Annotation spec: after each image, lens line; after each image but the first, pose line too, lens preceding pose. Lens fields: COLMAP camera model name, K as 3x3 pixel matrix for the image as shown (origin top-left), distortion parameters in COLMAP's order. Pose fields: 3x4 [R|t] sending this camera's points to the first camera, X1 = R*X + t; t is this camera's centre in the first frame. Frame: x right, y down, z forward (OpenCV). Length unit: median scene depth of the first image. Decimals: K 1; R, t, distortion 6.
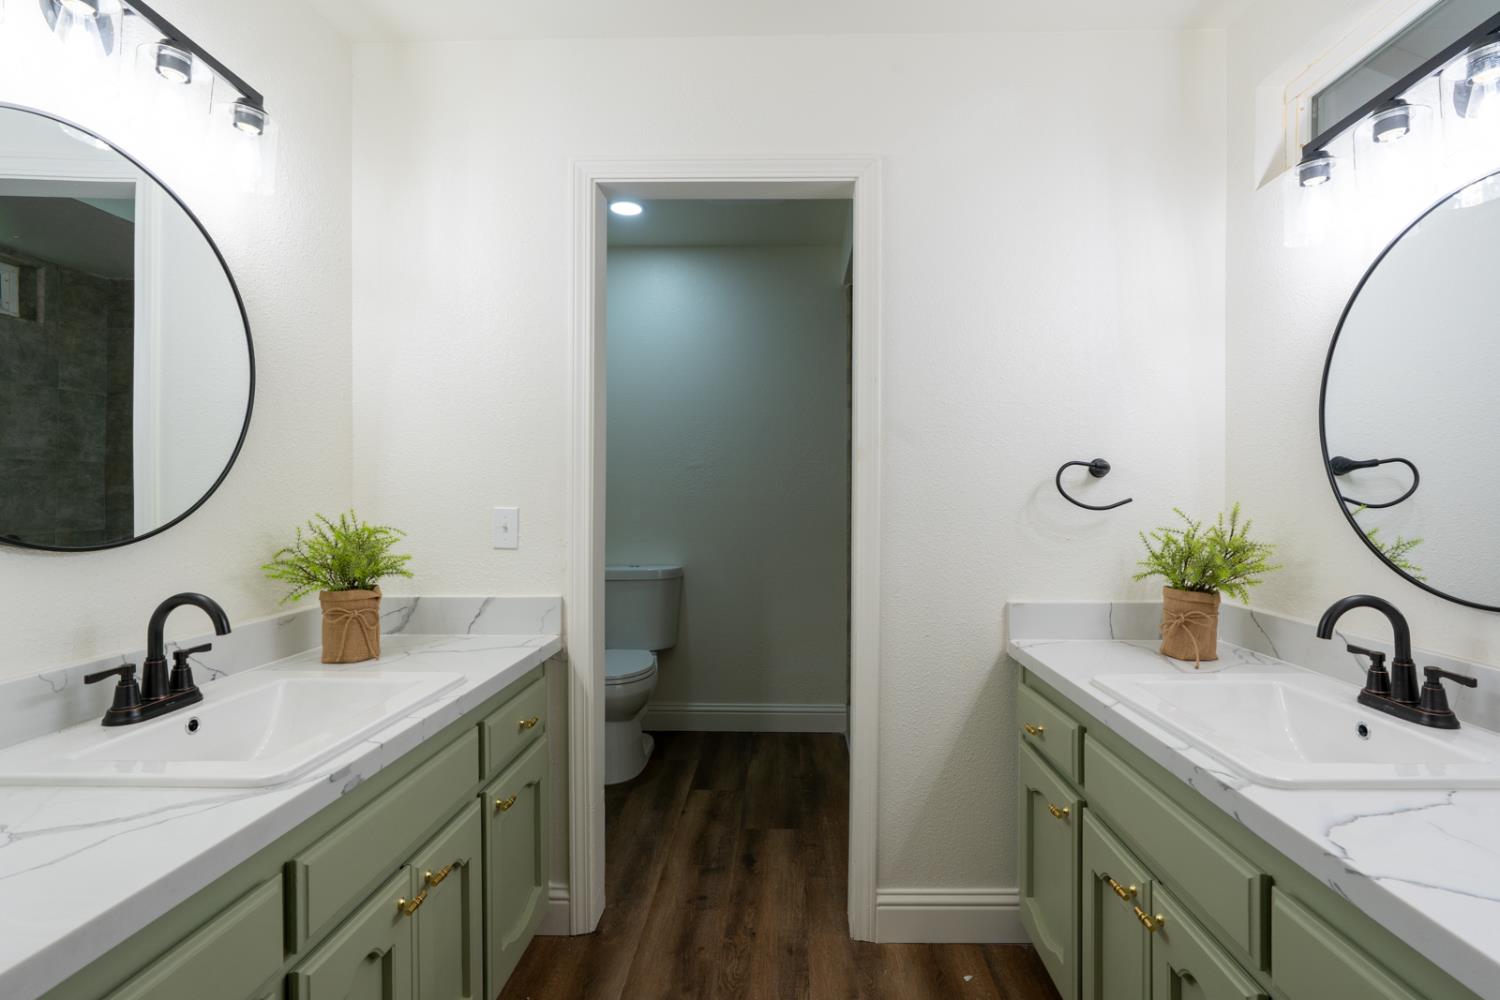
lens RADIAL K [[686.7, 0, 759.8], [0, 686.7, 486.9], [0, 0, 1]] dist [-0.005187, 0.000832]
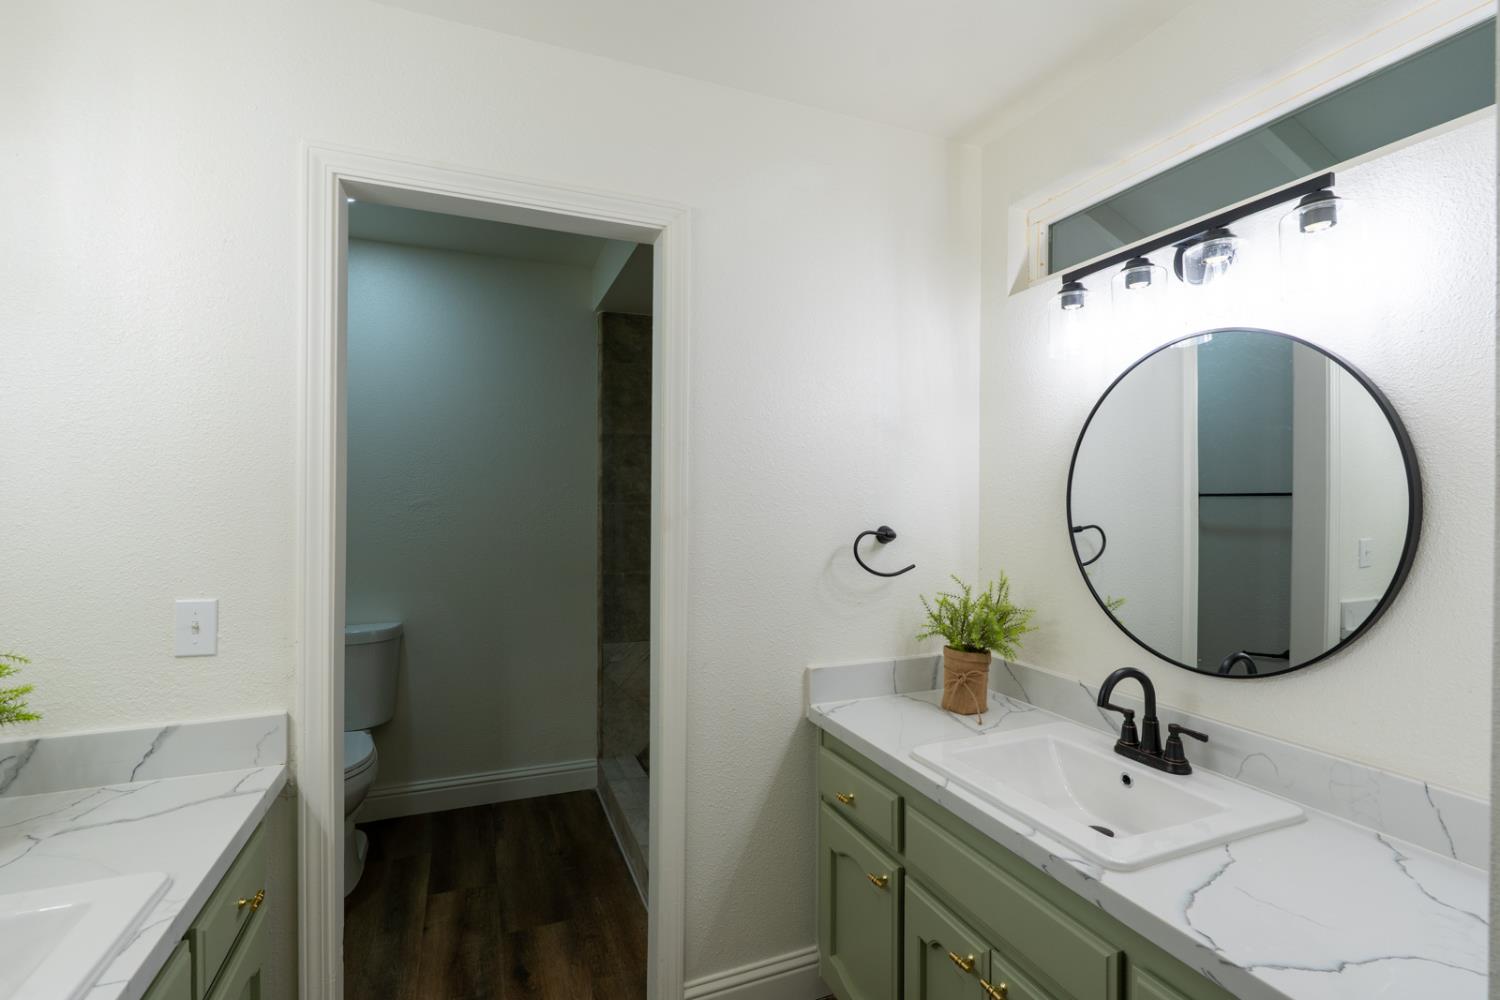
lens RADIAL K [[705.2, 0, 791.6], [0, 705.2, 519.7], [0, 0, 1]] dist [-0.012567, 0.006960]
pose [[0.915569, 0.001685, 0.402157, -0.099170], [-0.002697, 0.999994, 0.001950, -0.065107], [-0.402152, -0.002870, 0.915569, 0.065535]]
